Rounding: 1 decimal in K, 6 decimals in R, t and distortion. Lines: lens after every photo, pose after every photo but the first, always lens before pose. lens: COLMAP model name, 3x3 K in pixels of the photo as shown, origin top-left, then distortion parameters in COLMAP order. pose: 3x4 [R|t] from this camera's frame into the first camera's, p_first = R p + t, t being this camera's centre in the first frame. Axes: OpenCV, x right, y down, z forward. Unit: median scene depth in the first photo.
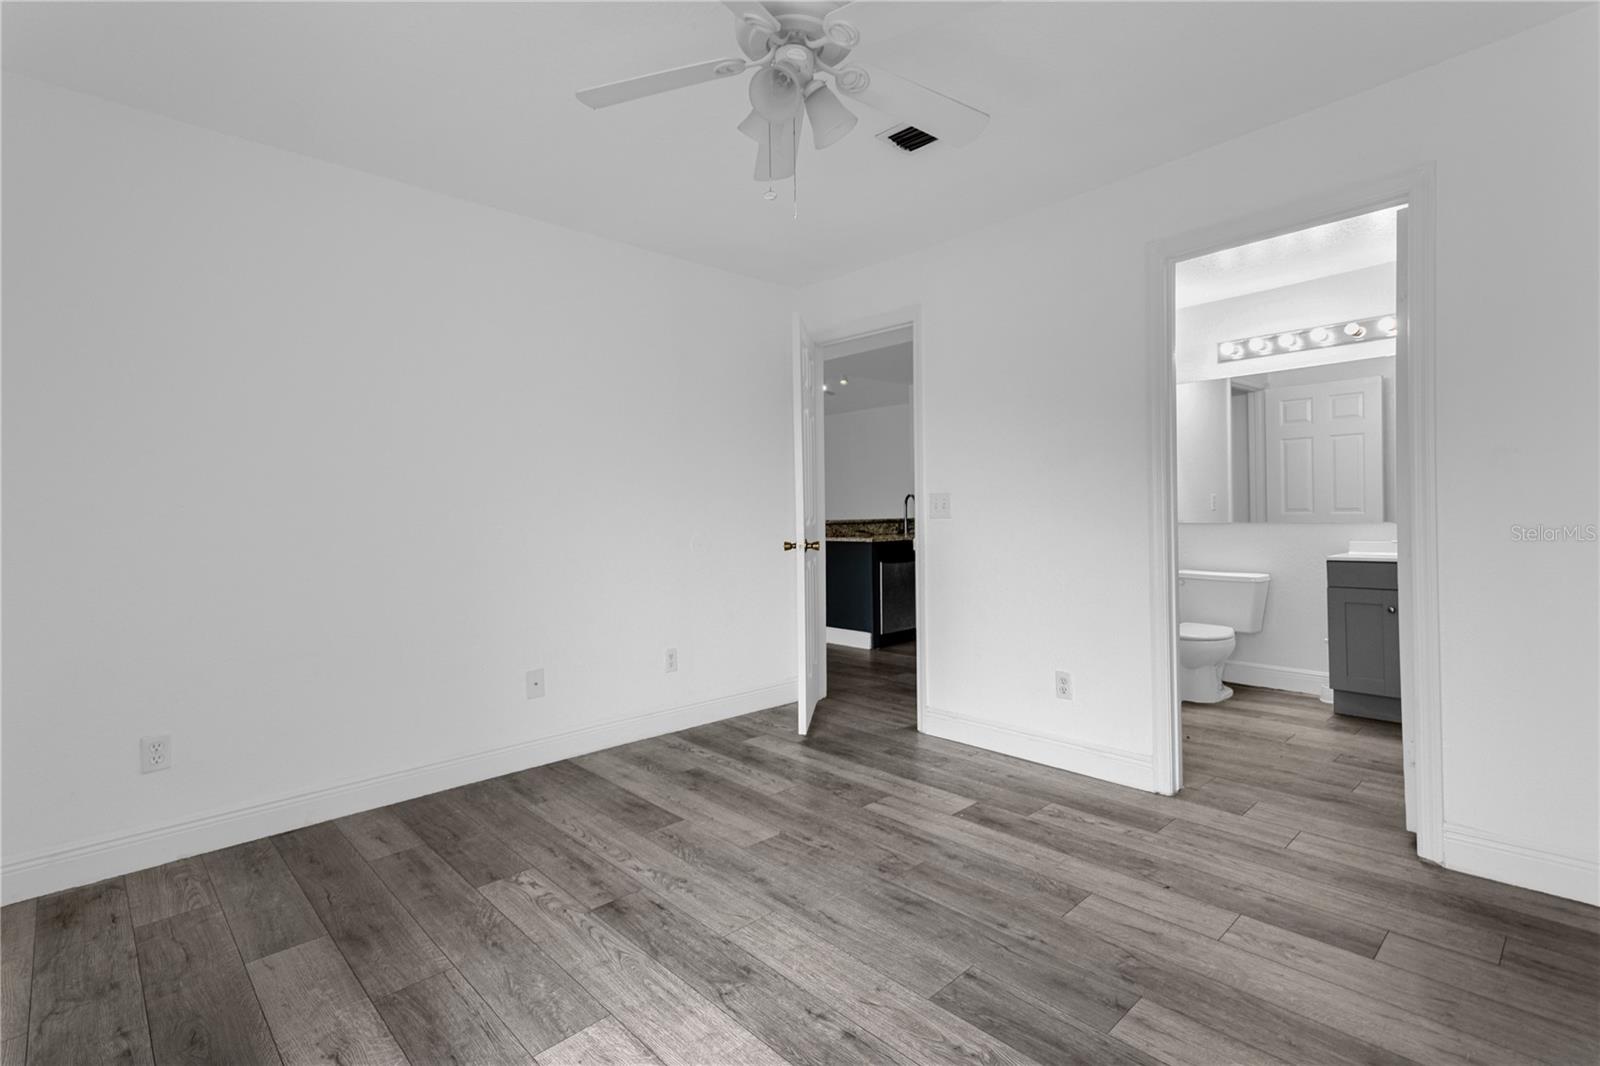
lens RADIAL K [[769.2, 0, 800.0], [0, 769.2, 533.0], [0, 0, 1]] dist [-0.001891, -0.000300]
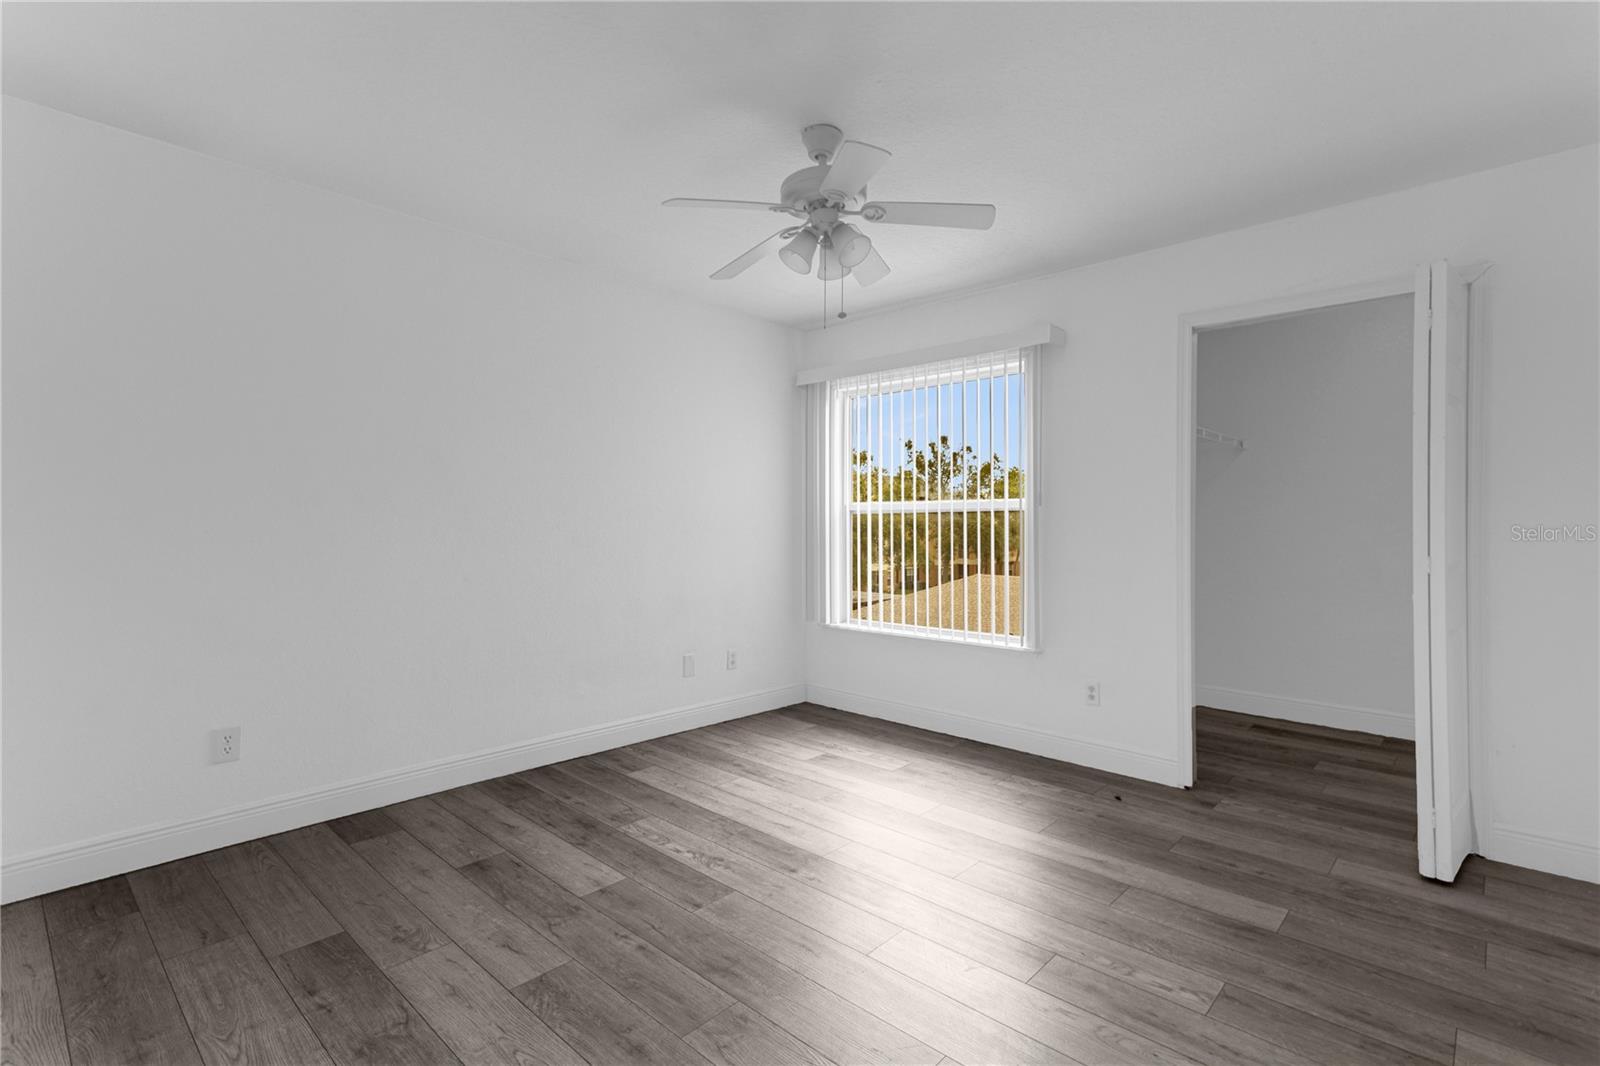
lens RADIAL K [[769.2, 0, 800.0], [0, 769.2, 533.0], [0, 0, 1]] dist [-0.001891, -0.000300]
pose [[-0.998537, 0.013629, -0.052319, 0.095654], [0.011704, 0.999250, 0.036916, -0.079682], [0.052783, 0.036250, -0.997948, 1.986947]]
